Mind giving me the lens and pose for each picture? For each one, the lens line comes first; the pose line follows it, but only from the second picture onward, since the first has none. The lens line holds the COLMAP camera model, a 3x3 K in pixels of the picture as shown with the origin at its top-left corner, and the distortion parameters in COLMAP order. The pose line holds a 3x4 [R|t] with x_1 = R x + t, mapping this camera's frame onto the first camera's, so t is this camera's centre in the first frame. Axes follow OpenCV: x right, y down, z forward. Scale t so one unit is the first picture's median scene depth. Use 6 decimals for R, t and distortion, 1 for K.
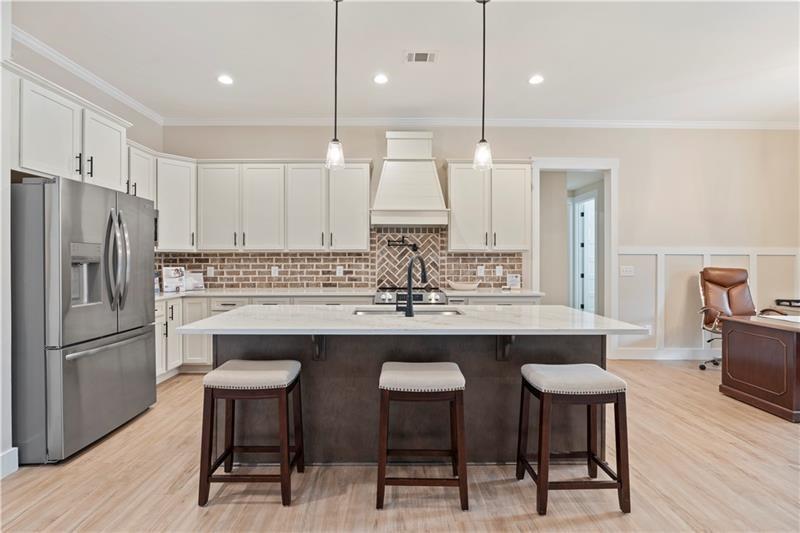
lens RADIAL K [[363.9, 0, 396.3], [0, 363.9, 261.2], [0, 0, 1]] dist [-0.005270, 0.000057]
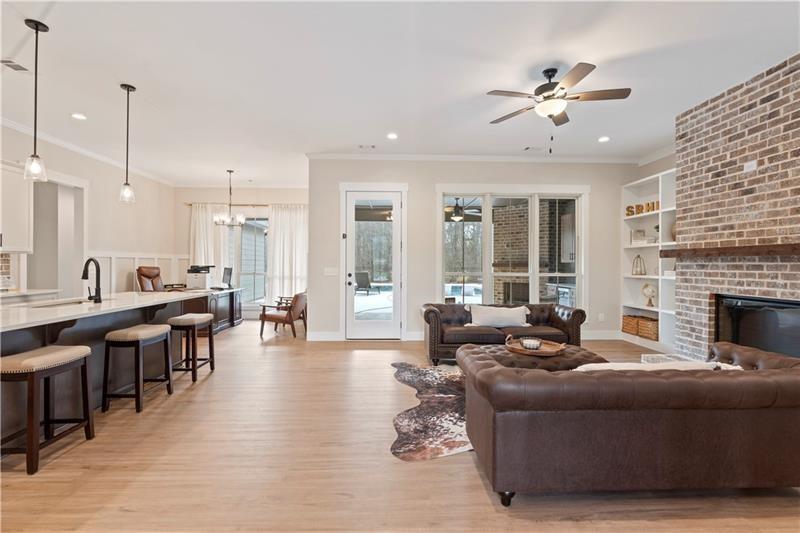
lens RADIAL K [[364.6, 0, 398.4], [0, 364.6, 267.8], [0, 0, 1]] dist [-0.002890, 0.000947]
pose [[-0.027907, -0.014324, 0.999508, -0.703654], [-0.002649, 0.999895, 0.014255, -0.001913], [-0.999607, -0.002250, -0.027942, -0.054128]]
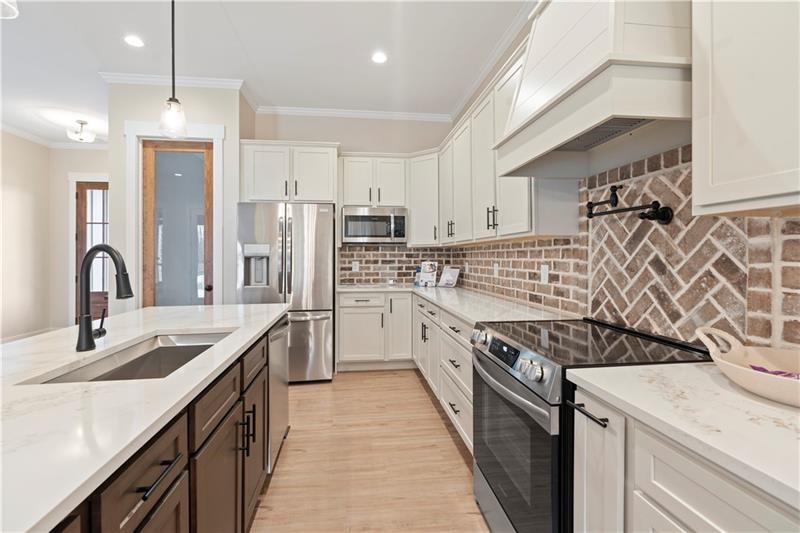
lens RADIAL K [[363.9, 0, 396.3], [0, 363.9, 261.2], [0, 0, 1]] dist [-0.005270, 0.000057]
pose [[0.112772, 0.012352, -0.993544, 0.345255], [0.002587, 0.999916, 0.012725, 0.000911], [0.993618, -0.004006, 0.112731, 0.727434]]
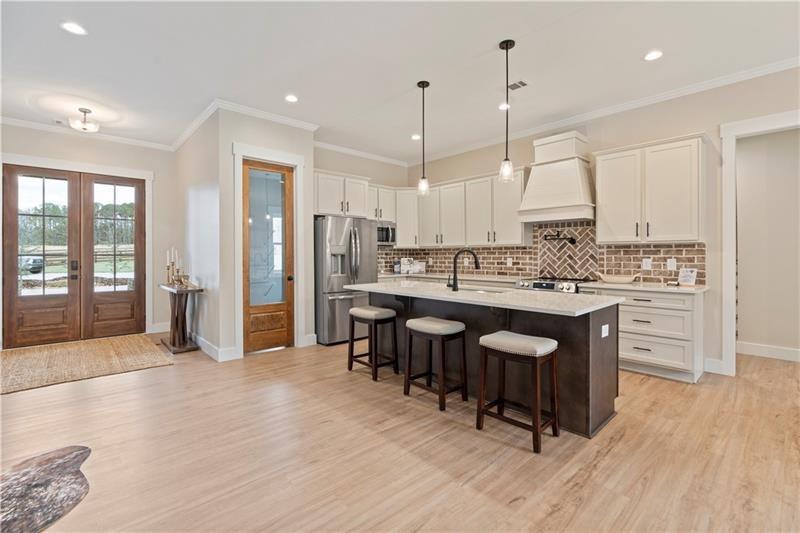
lens RADIAL K [[367.0, 0, 401.5], [0, 367.0, 255.1], [0, 0, 1]] dist [-0.001179, 0.000733]
pose [[0.670542, -0.001061, -0.741871, 0.506479], [0.001271, 0.999999, -0.000282, 0.003730], [0.741871, -0.000754, 0.670543, -0.079616]]
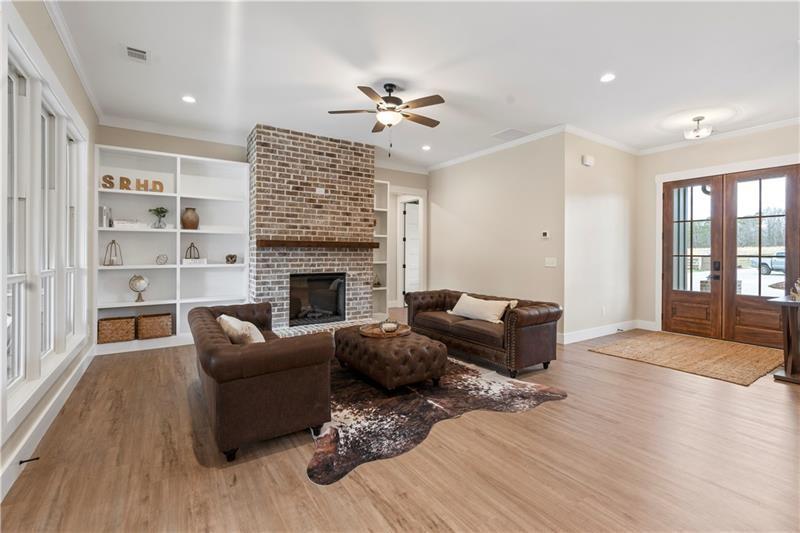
lens RADIAL K [[368.8, 0, 395.6], [0, 368.8, 256.0], [0, 0, 1]] dist [-0.014218, 0.000174]
pose [[-0.837146, -0.003172, -0.546970, 0.486850], [-0.006578, 0.999969, 0.004269, 0.003735], [0.546940, 0.007171, -0.837141, 0.348553]]
